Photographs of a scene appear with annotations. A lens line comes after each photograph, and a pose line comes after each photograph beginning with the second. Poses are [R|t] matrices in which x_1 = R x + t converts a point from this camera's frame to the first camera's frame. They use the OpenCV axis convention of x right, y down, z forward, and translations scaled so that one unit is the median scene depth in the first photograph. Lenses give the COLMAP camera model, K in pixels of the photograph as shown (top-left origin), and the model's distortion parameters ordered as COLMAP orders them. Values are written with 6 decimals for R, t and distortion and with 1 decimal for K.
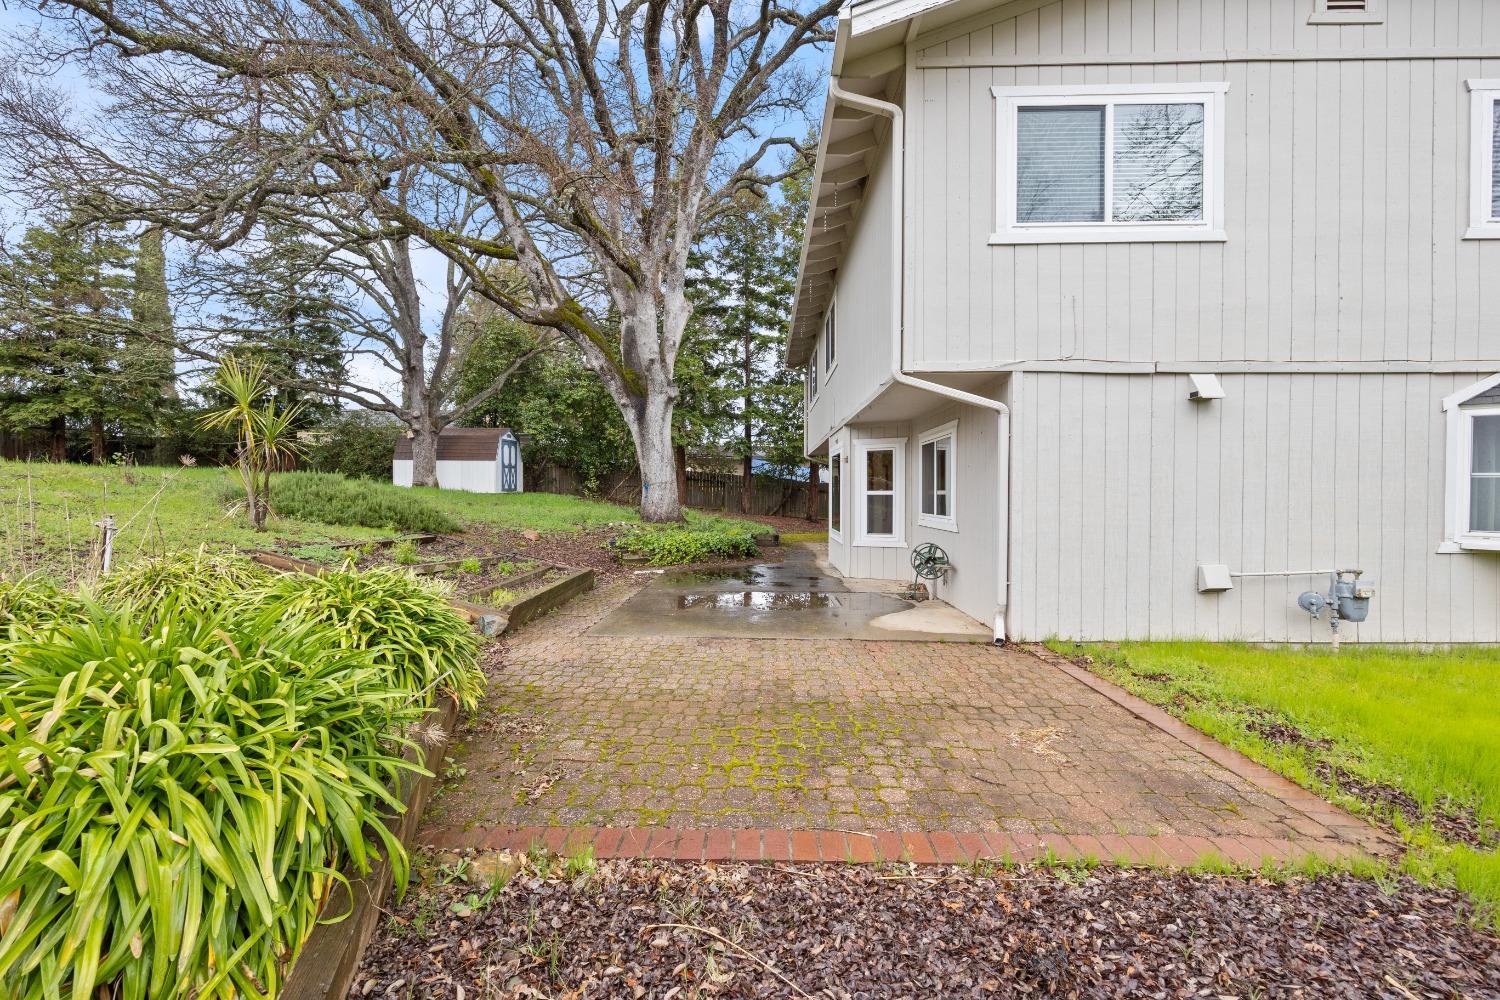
lens RADIAL K [[579.5, 0, 790.4], [0, 579.5, 494.6], [0, 0, 1]] dist [-0.003671, 0.000246]
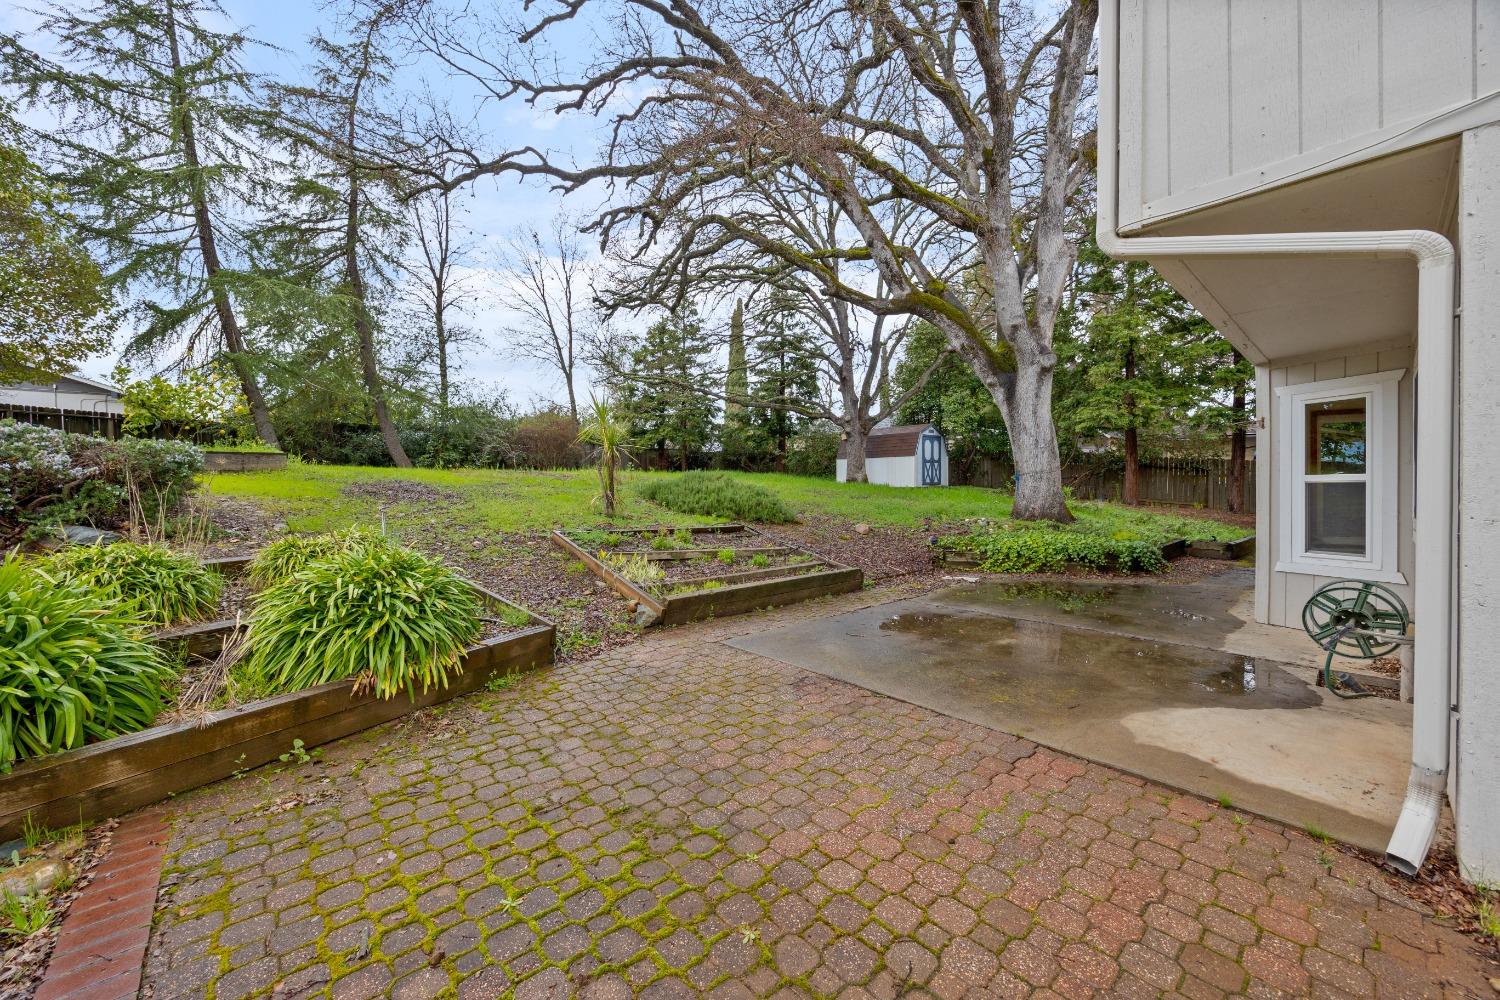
lens RADIAL K [[579.5, 0, 754.9], [0, 579.5, 492.9], [0, 0, 1]] dist [-0.003671, 0.000246]
pose [[0.681486, -0.002107, -0.731828, 0.113495], [0.007896, 0.999959, 0.004474, 0.002446], [0.731788, -0.008827, 0.681475, 0.142843]]
